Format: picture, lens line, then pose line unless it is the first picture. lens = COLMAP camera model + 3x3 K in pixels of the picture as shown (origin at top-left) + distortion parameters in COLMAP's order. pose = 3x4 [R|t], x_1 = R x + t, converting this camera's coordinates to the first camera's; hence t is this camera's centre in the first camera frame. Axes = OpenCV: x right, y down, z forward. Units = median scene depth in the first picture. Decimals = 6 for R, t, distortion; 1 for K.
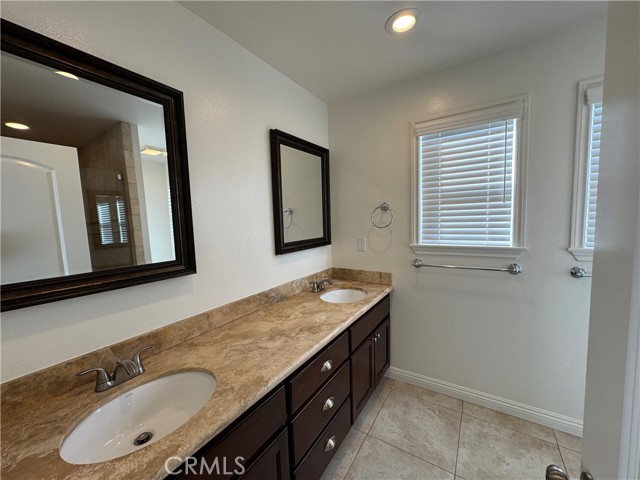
lens RADIAL K [[253.7, 0, 320.0], [0, 253.7, 240.0], [0, 0, 1]] dist [-0.000835, 0.000556]
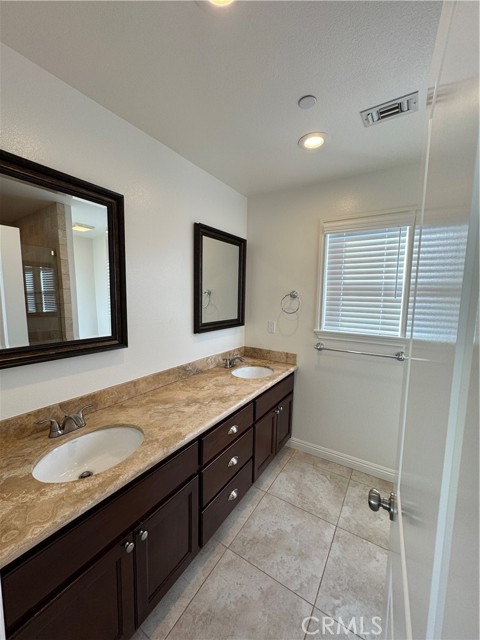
lens RADIAL K [[253.7, 0, 240.0], [0, 253.7, 320.0], [0, 0, 1]] dist [-0.000835, 0.000556]
pose [[0.998649, 0.050229, 0.013333, 0.013547], [-0.050431, 0.998611, 0.015231, -0.032282], [-0.012550, -0.015883, 0.999795, -0.150272]]
